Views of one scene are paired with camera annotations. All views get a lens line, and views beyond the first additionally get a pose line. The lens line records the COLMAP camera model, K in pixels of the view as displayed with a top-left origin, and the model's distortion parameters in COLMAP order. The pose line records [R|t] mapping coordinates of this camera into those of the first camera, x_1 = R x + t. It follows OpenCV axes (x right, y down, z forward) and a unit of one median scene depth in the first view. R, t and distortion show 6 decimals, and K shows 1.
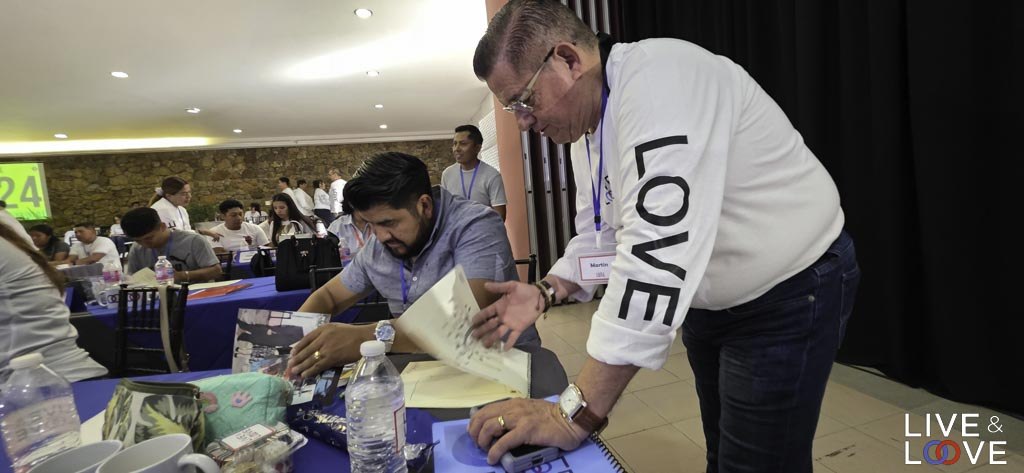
lens RADIAL K [[428.1, 0, 518.3], [0, 428.1, 233.5], [0, 0, 1]] dist [0.000247, 0.002172]
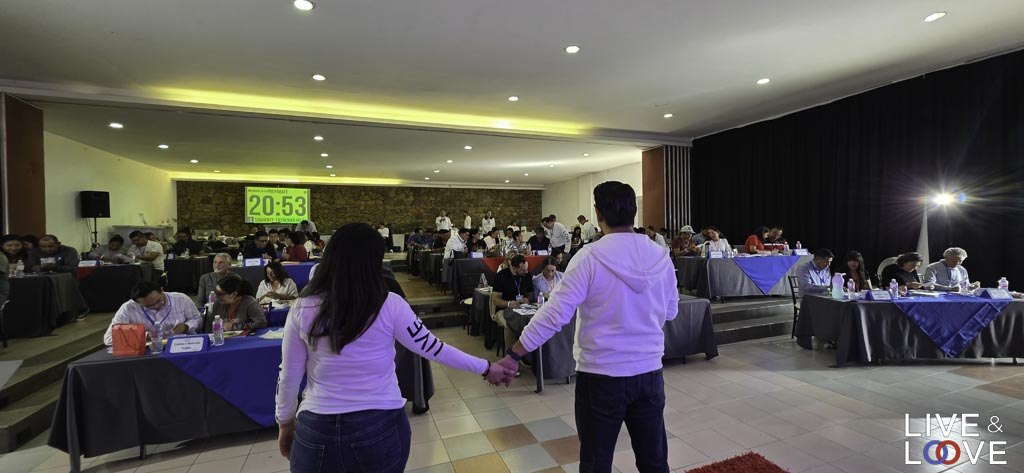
lens RADIAL K [[414.9, 0, 533.8], [0, 414.9, 235.0], [0, 0, 1]] dist [-0.019860, -0.000176]
pose [[0.988905, 0.067080, 0.132543, -0.414927], [-0.056938, 0.995256, -0.078884, 0.073916], [-0.137206, 0.070462, 0.988033, -0.567011]]
